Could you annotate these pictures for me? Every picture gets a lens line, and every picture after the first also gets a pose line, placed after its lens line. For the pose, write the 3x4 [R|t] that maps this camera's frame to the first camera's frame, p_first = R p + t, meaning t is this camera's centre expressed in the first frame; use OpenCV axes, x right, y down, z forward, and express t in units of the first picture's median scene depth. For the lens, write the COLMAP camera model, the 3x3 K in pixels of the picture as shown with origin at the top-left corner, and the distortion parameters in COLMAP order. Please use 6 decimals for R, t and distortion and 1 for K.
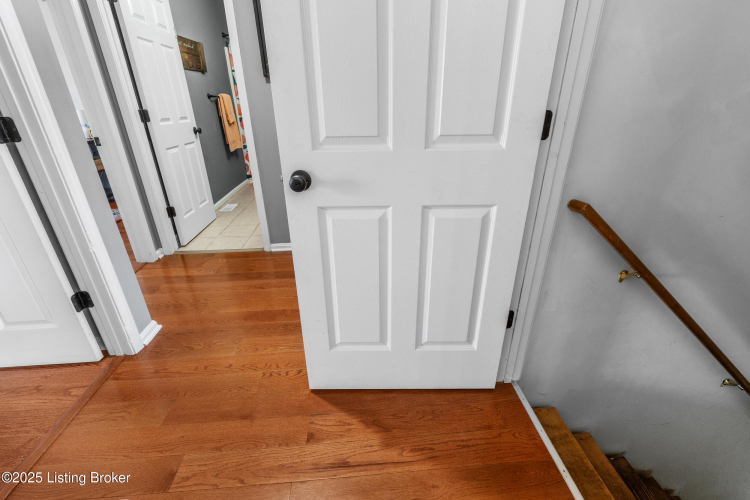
lens RADIAL K [[325.9, 0, 371.7], [0, 325.9, 246.8], [0, 0, 1]] dist [-0.002712, 0.000243]
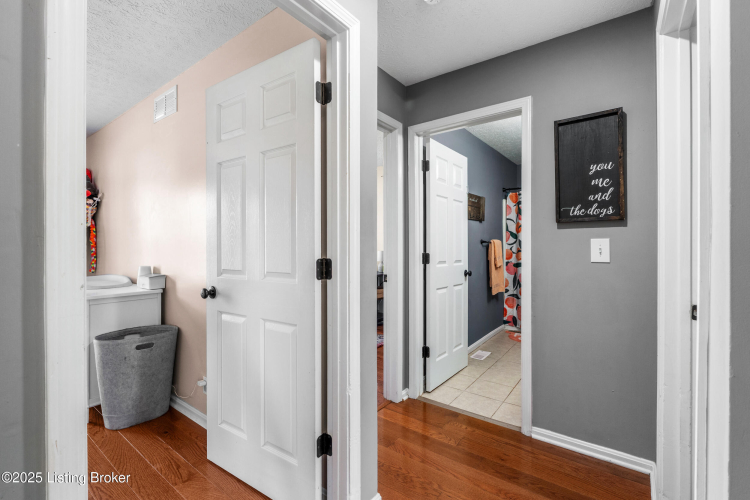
lens RADIAL K [[325.9, 0, 371.7], [0, 325.9, 246.8], [0, 0, 1]] dist [-0.002712, 0.000243]
pose [[0.748410, 0.017342, -0.663010, -0.105882], [-0.283347, 0.912199, -0.295984, -0.060281], [0.599664, 0.409380, 0.687613, 0.120982]]
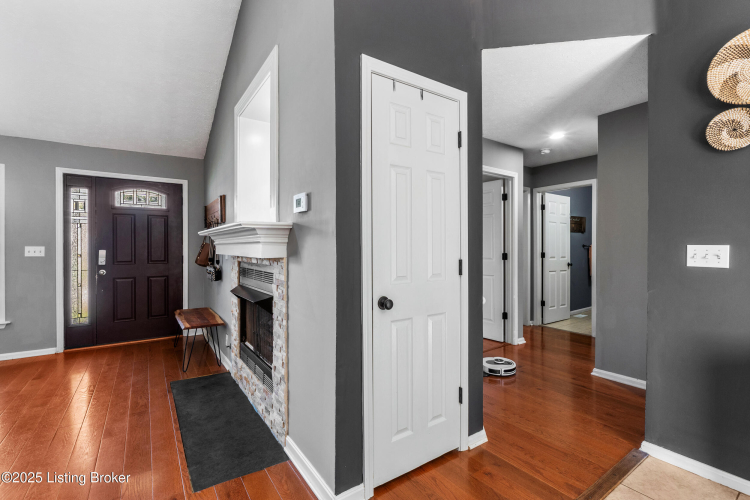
lens RADIAL K [[329.3, 0, 375.0], [0, 329.3, 250.0], [0, 0, 1]] dist [-0.004296, -0.000208]
pose [[0.508494, 0.017111, -0.860896, 0.499506], [-0.359949, 0.912479, -0.194470, 0.321714], [0.782222, 0.408765, 0.470149, -0.745416]]
